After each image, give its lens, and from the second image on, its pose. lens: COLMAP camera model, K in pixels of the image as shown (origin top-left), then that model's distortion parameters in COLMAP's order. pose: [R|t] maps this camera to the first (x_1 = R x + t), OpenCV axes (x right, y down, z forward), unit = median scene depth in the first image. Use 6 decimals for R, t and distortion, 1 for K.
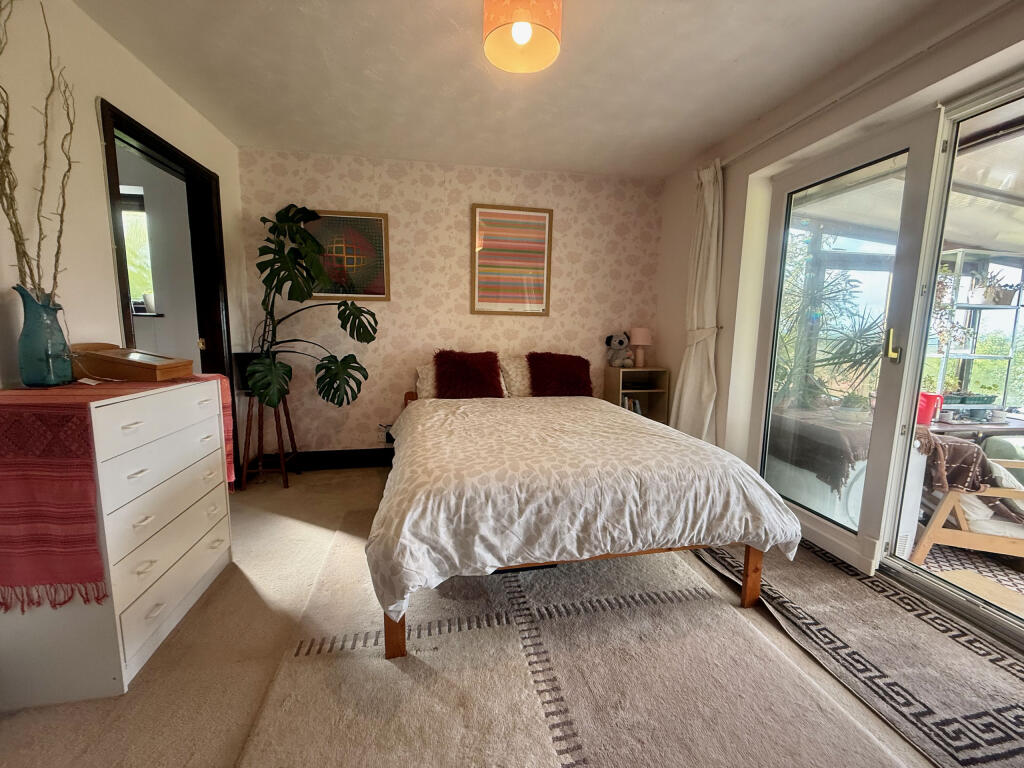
lens RADIAL K [[406.2, 0, 514.6], [0, 406.2, 382.4], [0, 0, 1]] dist [0.000352, 0.000156]
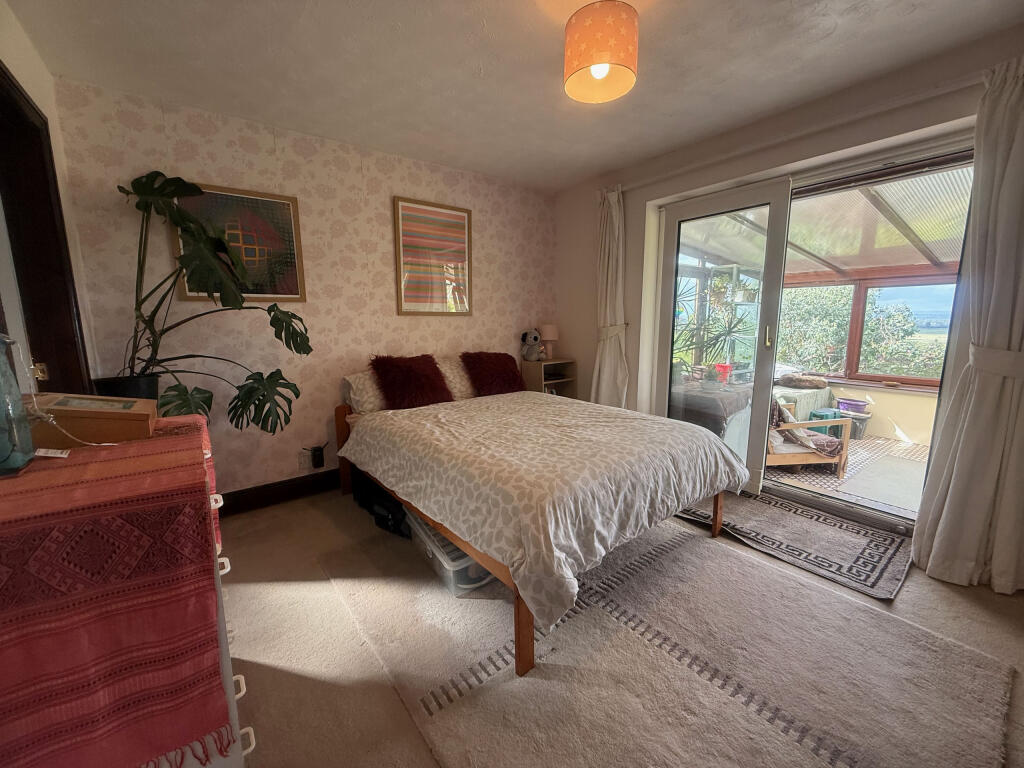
lens RADIAL K [[406.2, 0, 508.5], [0, 406.2, 381.1], [0, 0, 1]] dist [0.000352, 0.000156]
pose [[0.892152, -0.090049, 0.442668, -0.356174], [0.078749, 0.995928, 0.043885, -0.044799], [-0.444818, -0.004293, 0.895611, 0.060060]]
